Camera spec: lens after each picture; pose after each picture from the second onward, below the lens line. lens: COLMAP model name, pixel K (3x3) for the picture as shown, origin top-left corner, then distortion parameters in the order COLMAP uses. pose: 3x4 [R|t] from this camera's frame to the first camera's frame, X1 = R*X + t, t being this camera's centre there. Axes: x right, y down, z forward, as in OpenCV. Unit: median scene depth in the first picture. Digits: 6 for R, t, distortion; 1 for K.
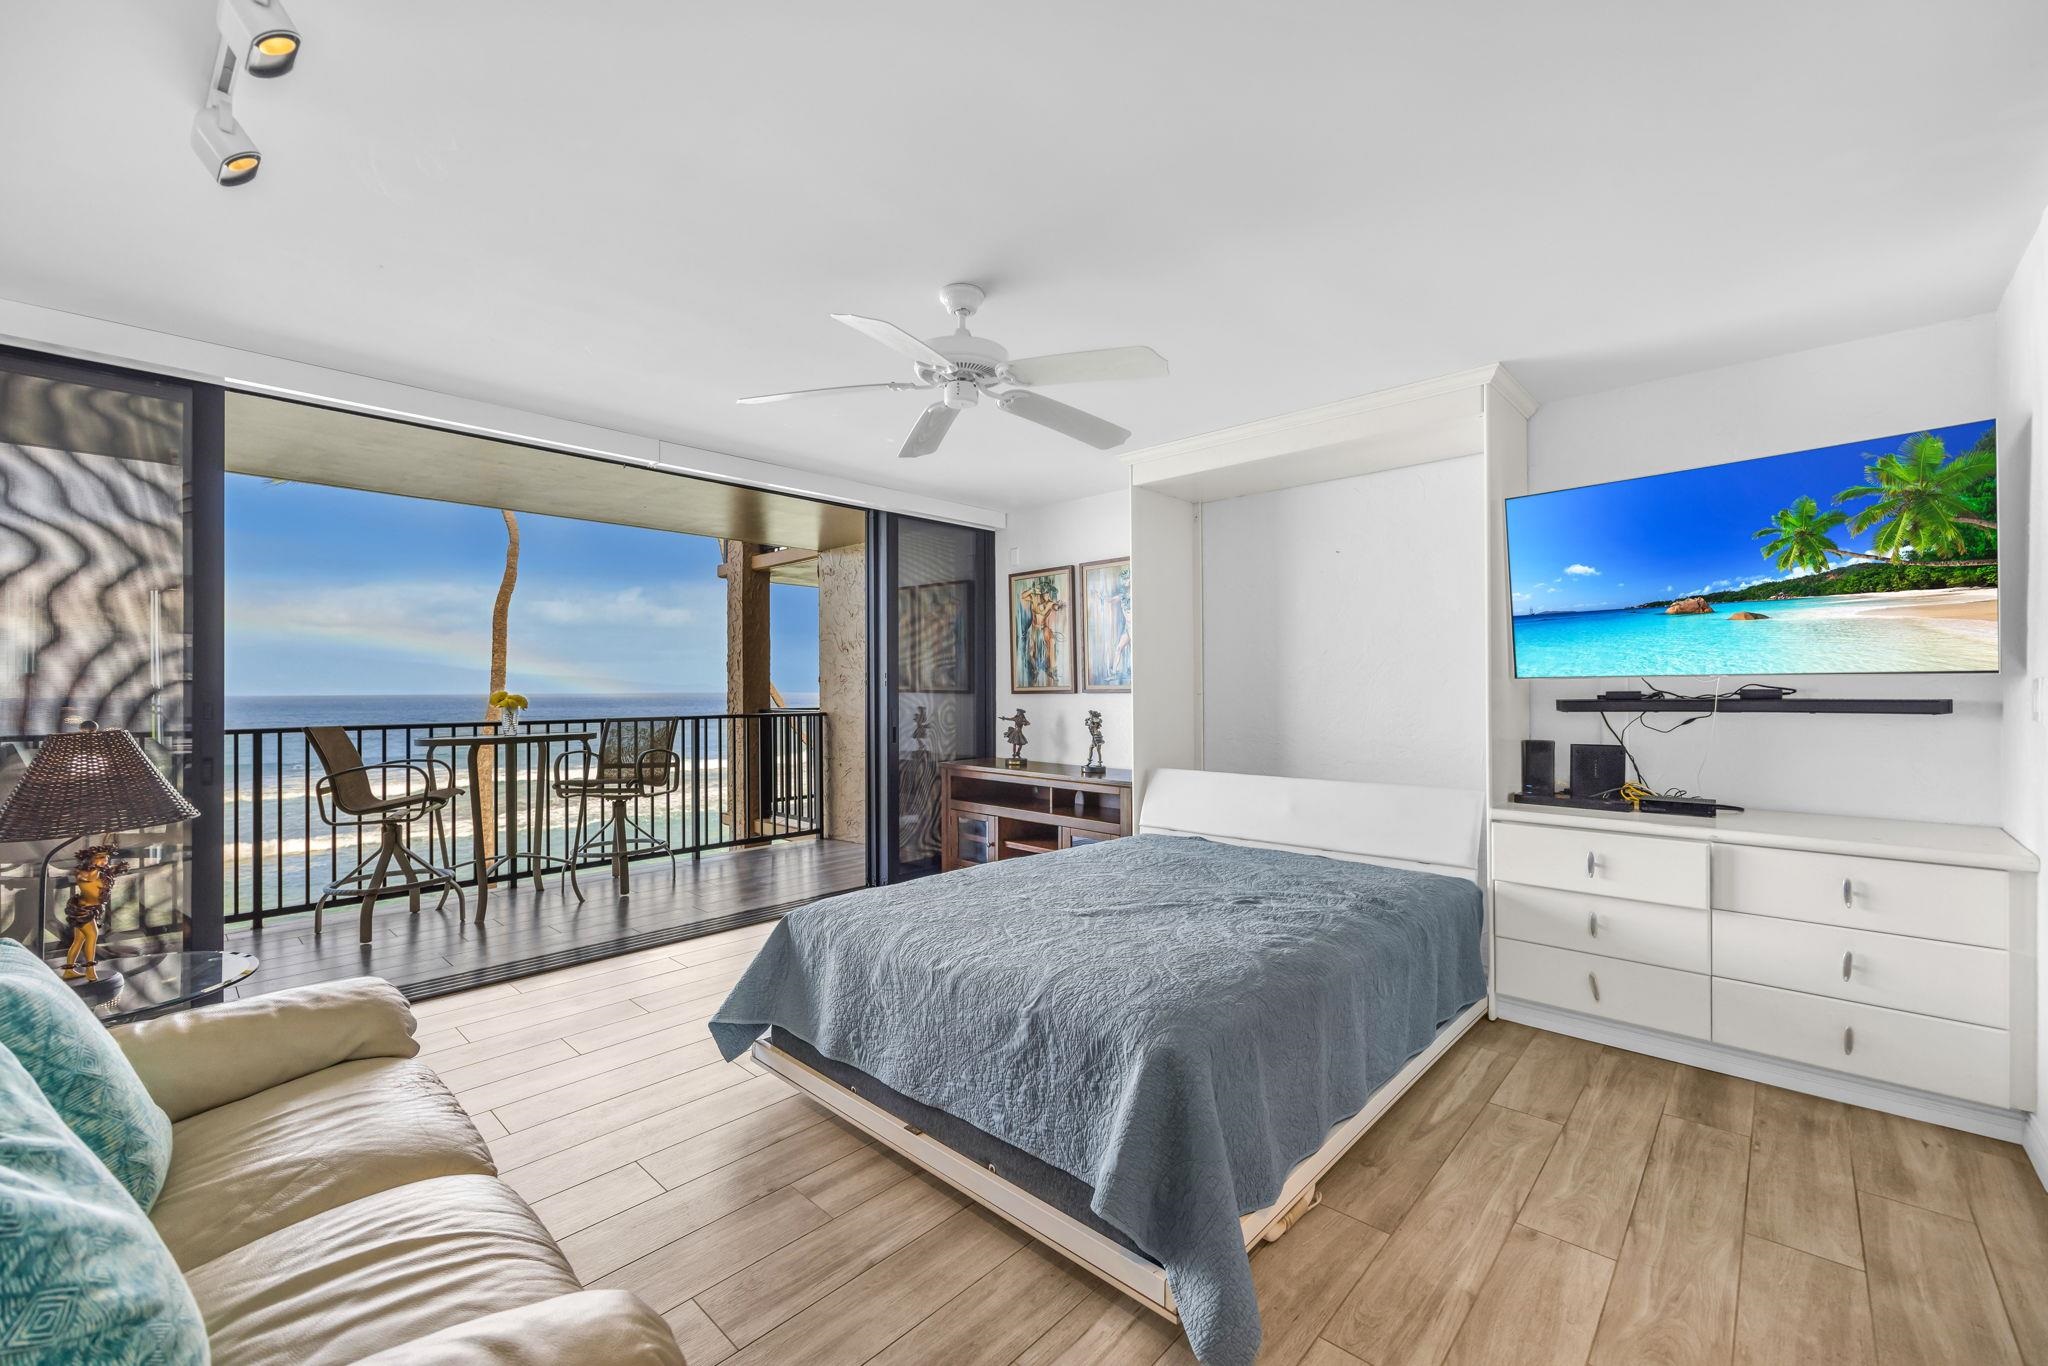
lens RADIAL K [[809.8, 0, 1020.7], [0, 809.8, 673.4], [0, 0, 1]] dist [-0.000025, -0.000026]
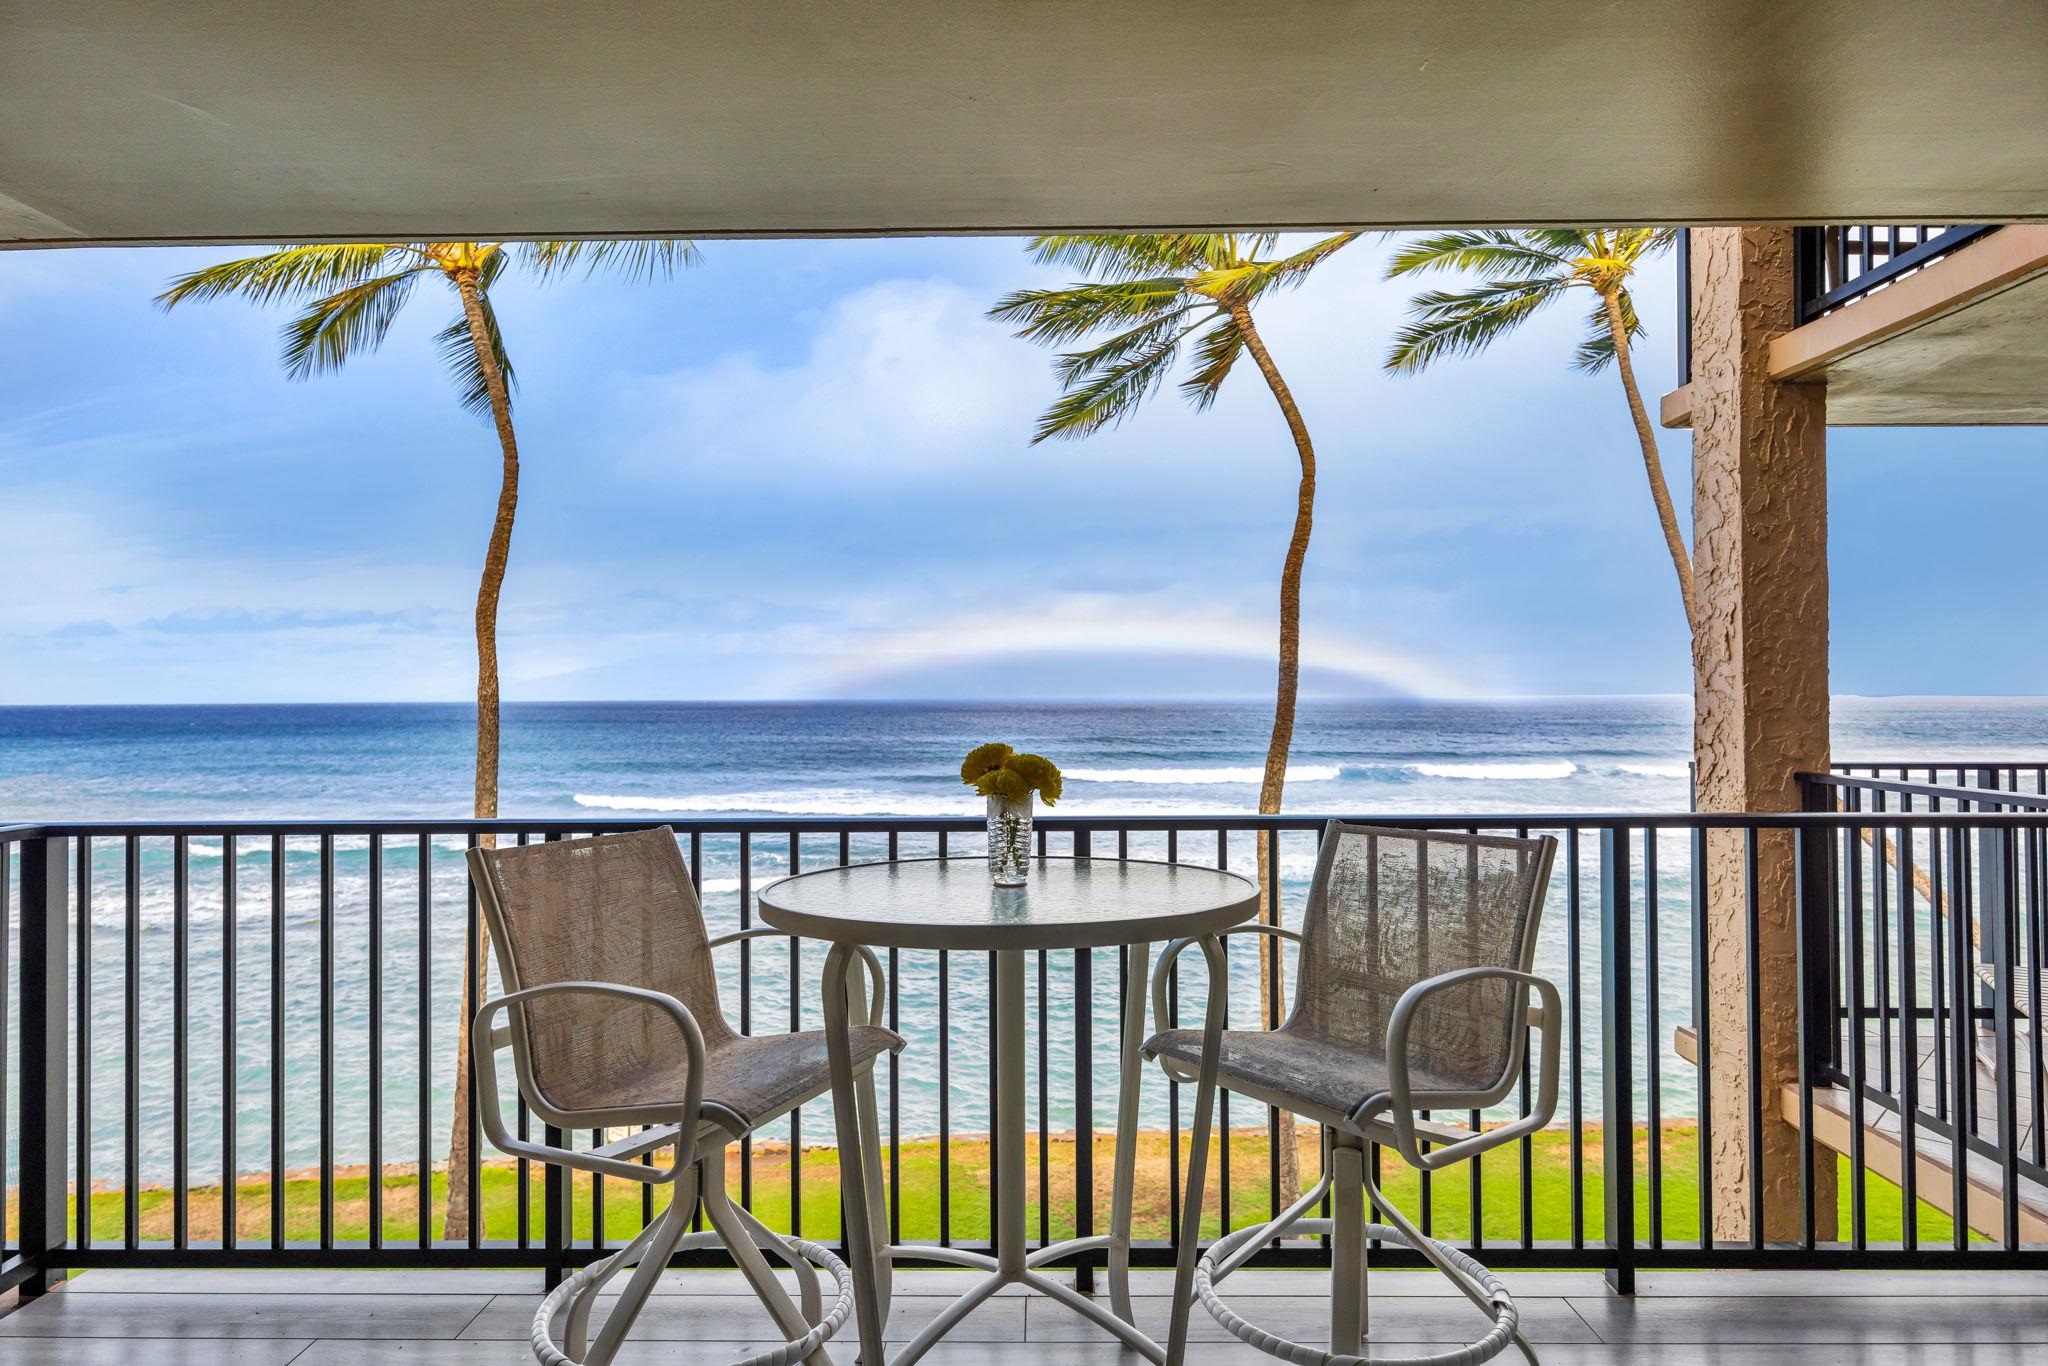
lens RADIAL K [[1126.2, 0, 1026.9], [0, 1126.2, 672.2], [0, 0, 1]] dist [-0.000695, 0.000145]
pose [[0.662481, -0.005210, -0.749061, -0.230069], [0.007550, 0.999971, -0.000278, -0.002620], [0.749041, -0.005471, 0.662501, 0.552819]]
